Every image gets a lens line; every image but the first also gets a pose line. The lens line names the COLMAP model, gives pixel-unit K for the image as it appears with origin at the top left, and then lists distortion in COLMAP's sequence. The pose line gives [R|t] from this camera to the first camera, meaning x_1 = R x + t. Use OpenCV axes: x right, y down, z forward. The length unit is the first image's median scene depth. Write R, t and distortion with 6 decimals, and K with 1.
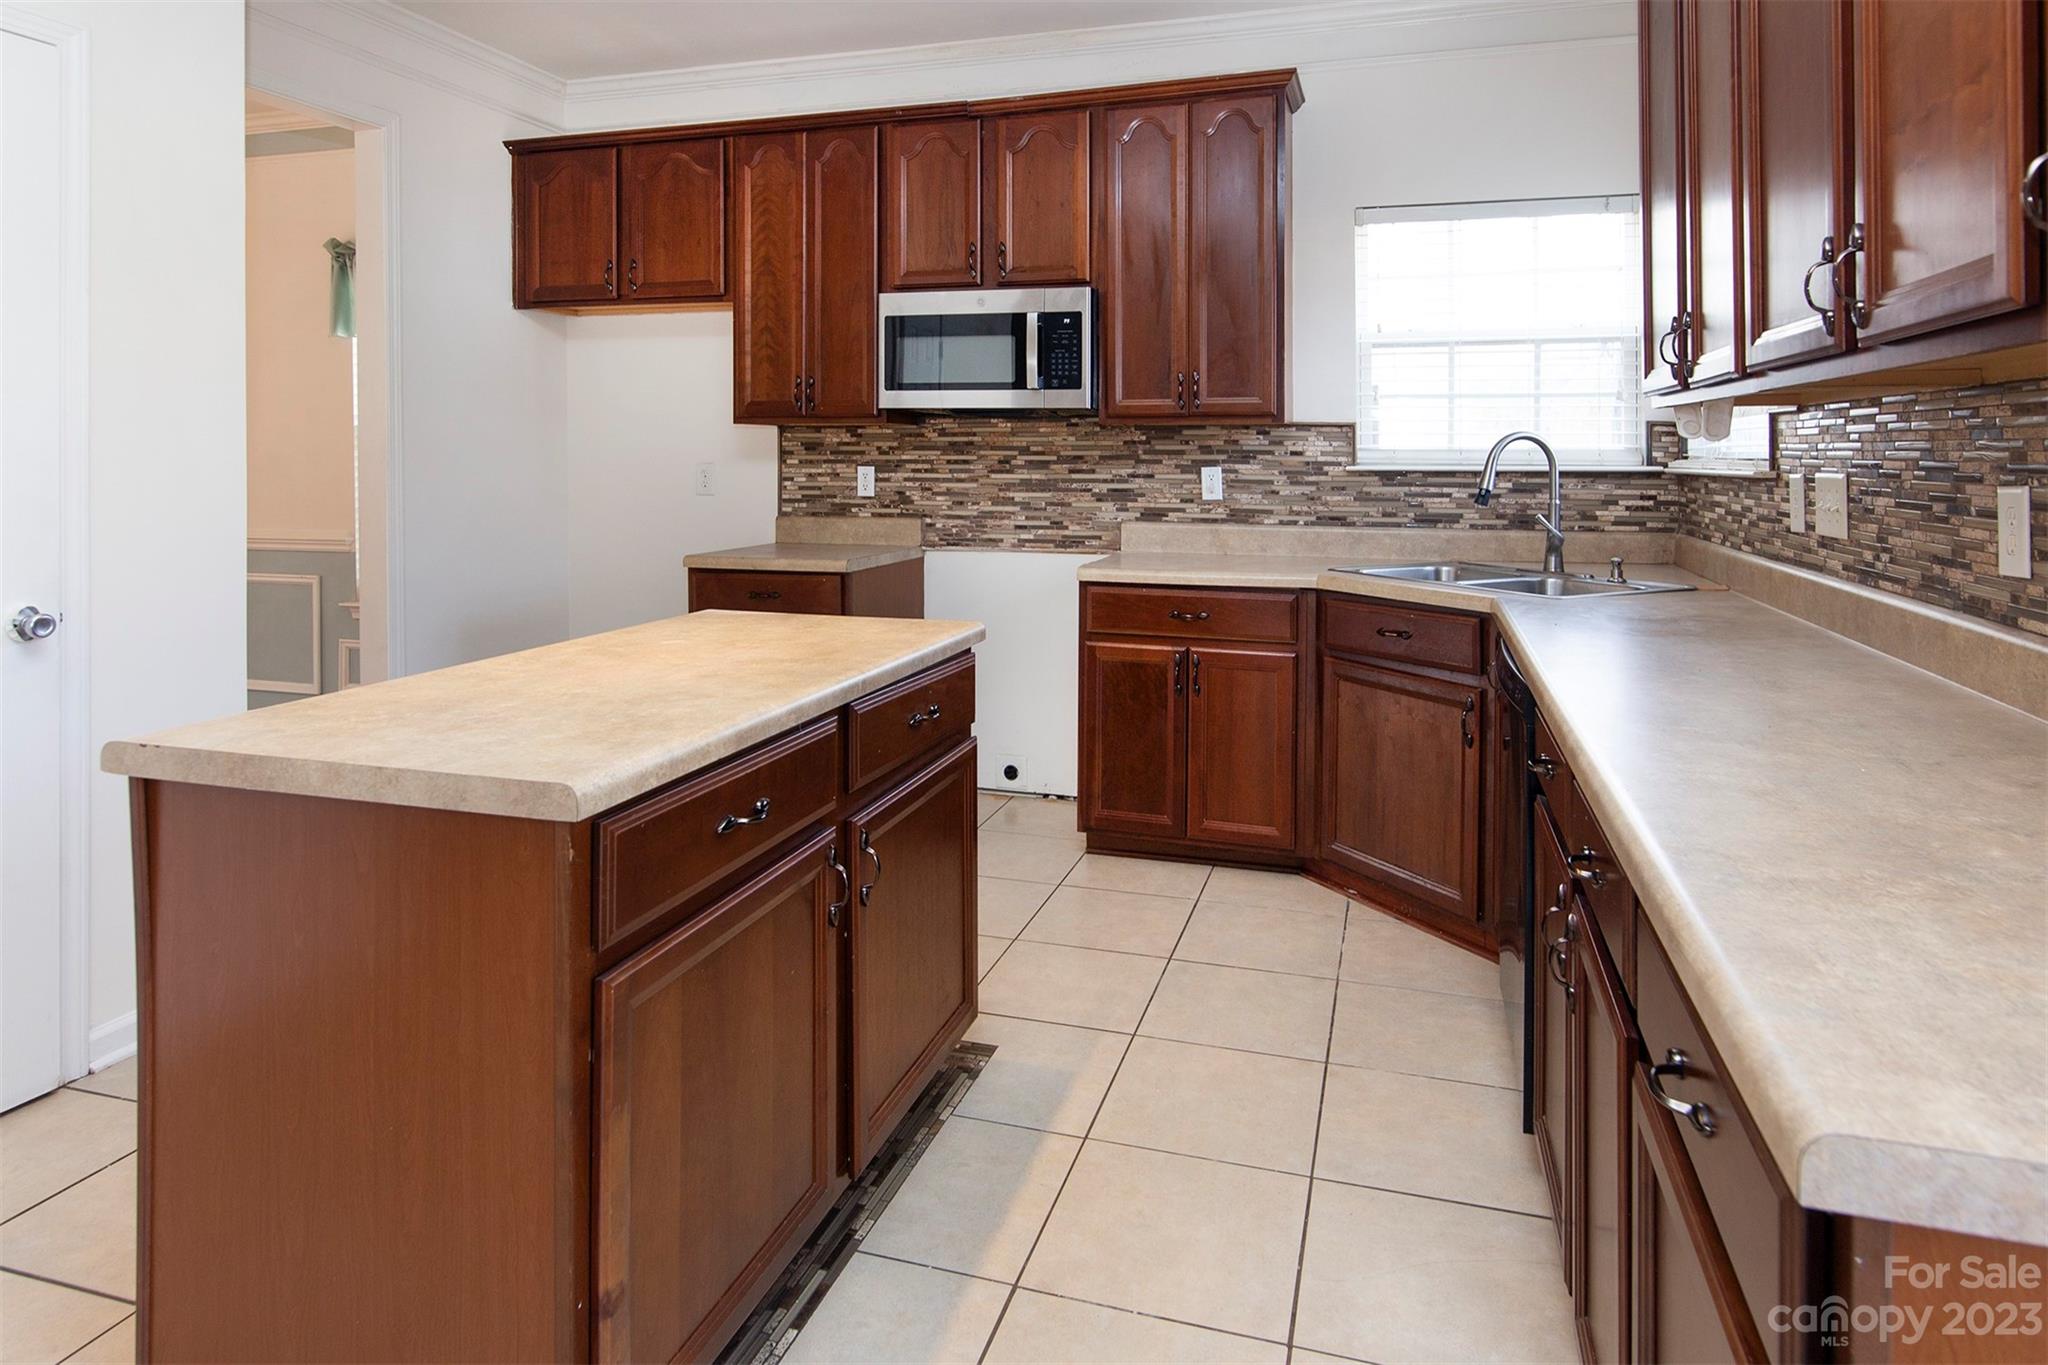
lens RADIAL K [[1186.8, 0, 1057.4], [0, 1186.8, 453.7], [0, 0, 1]] dist [0.000342, 0.000228]
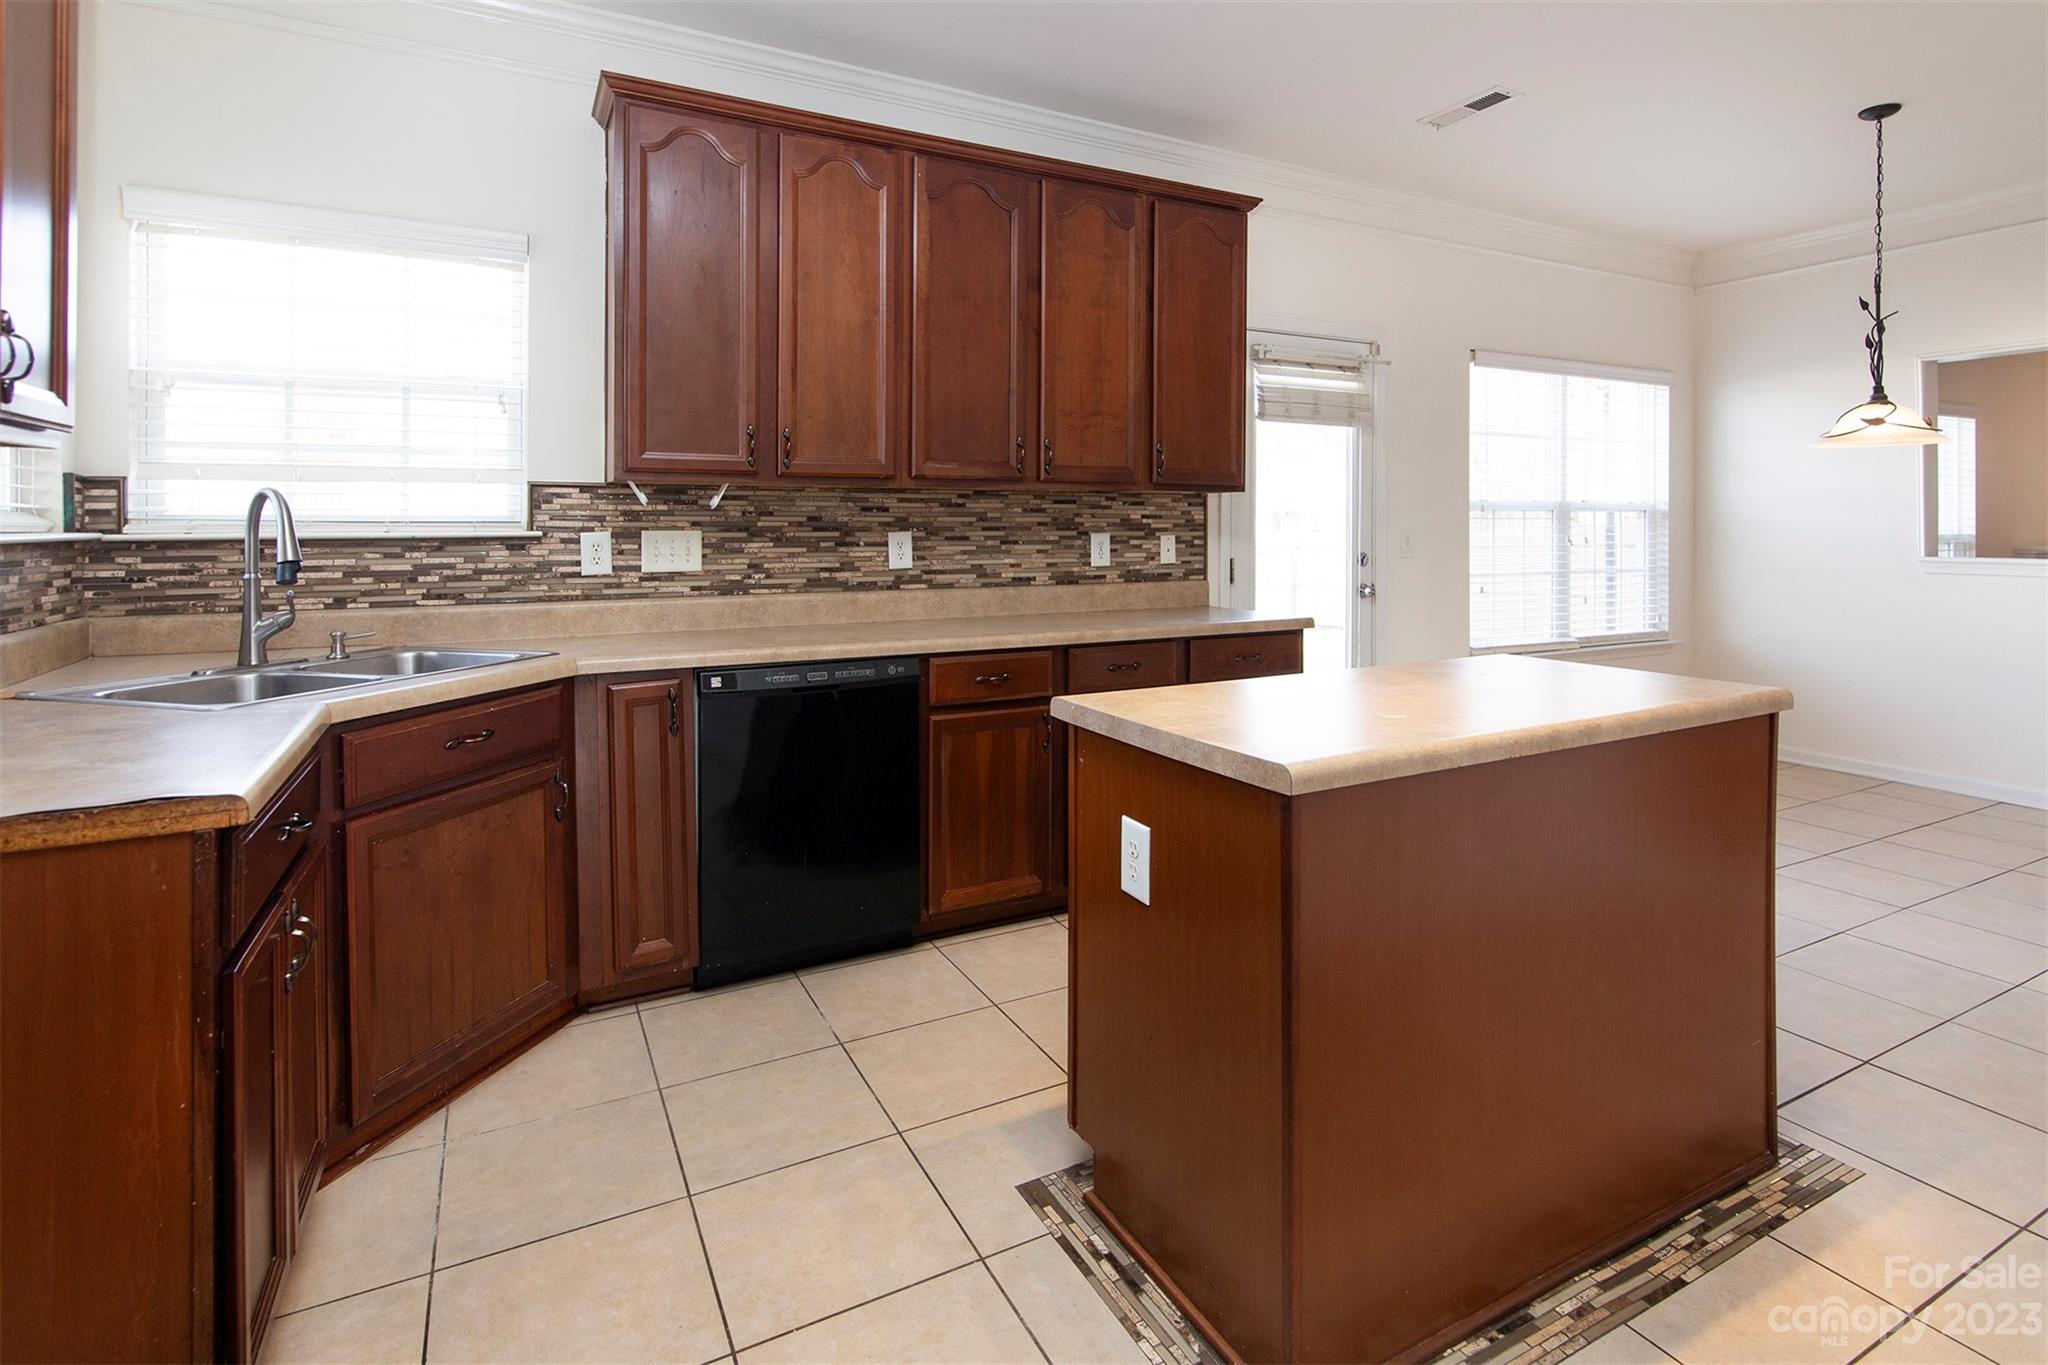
lens RADIAL K [[1028.5, 0, 1032.4], [0, 1028.5, 524.0], [0, 0, 1]] dist [0.002272, 0.000178]
pose [[-0.697586, -0.002165, 0.716497, -0.368950], [-0.001125, 0.999998, 0.001925, 0.002916], [-0.716500, 0.000537, -0.697587, 0.931808]]
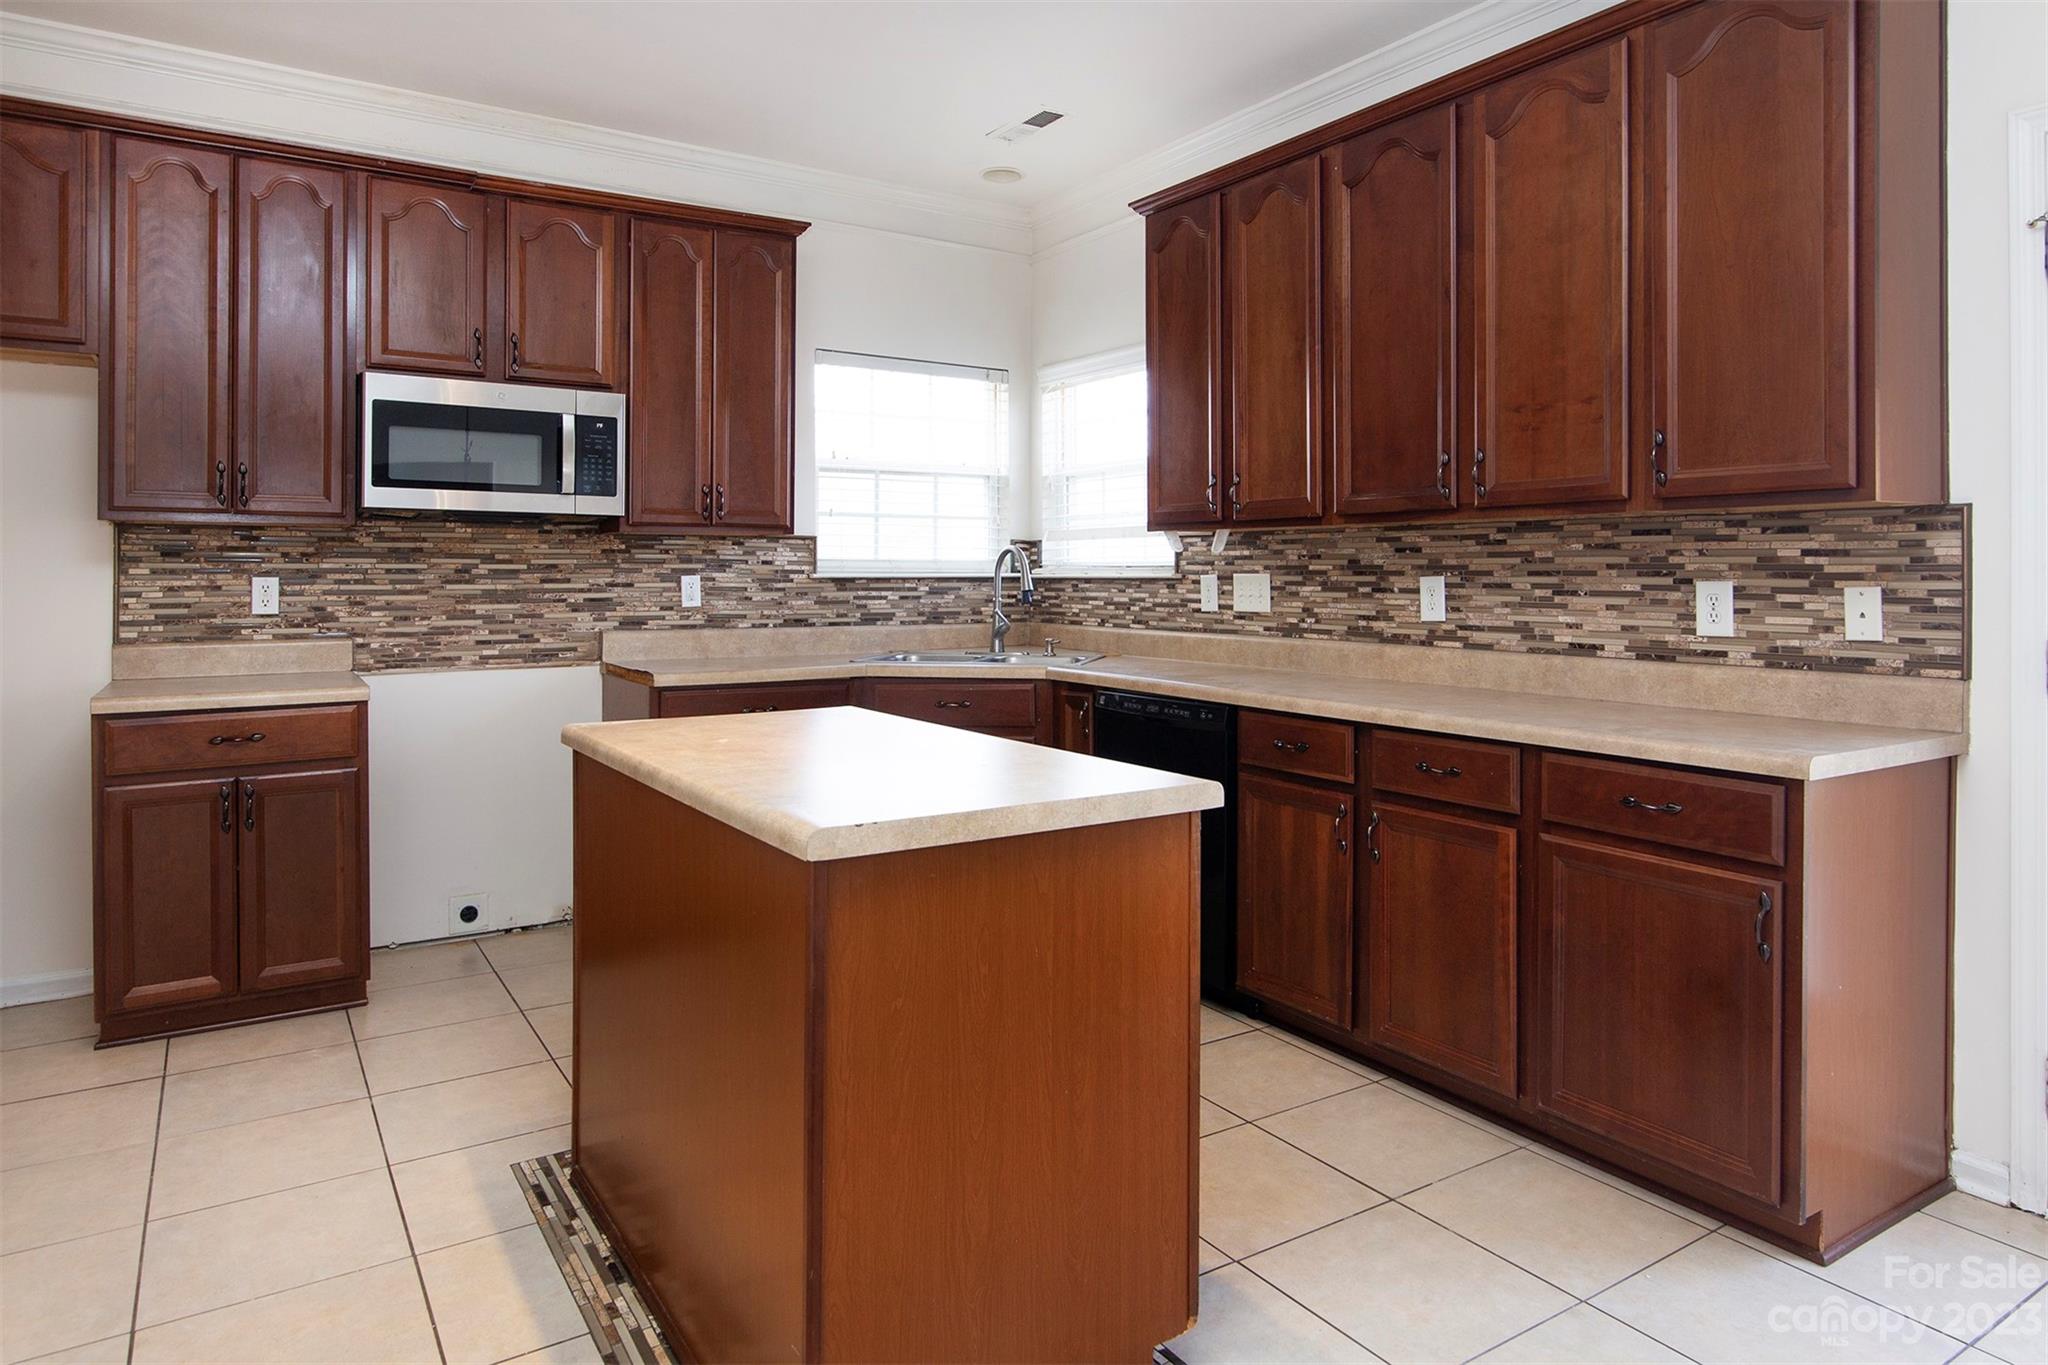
lens RADIAL K [[1234.2, 0, 1051.0], [0, 1234.2, 570.7], [0, 0, 1]] dist [0.001247, 0.000164]
pose [[0.645592, -0.000577, 0.763682, -0.498450], [0.000338, 1.000000, 0.000469, 0.006714], [-0.763682, -0.000045, 0.645592, 0.055820]]
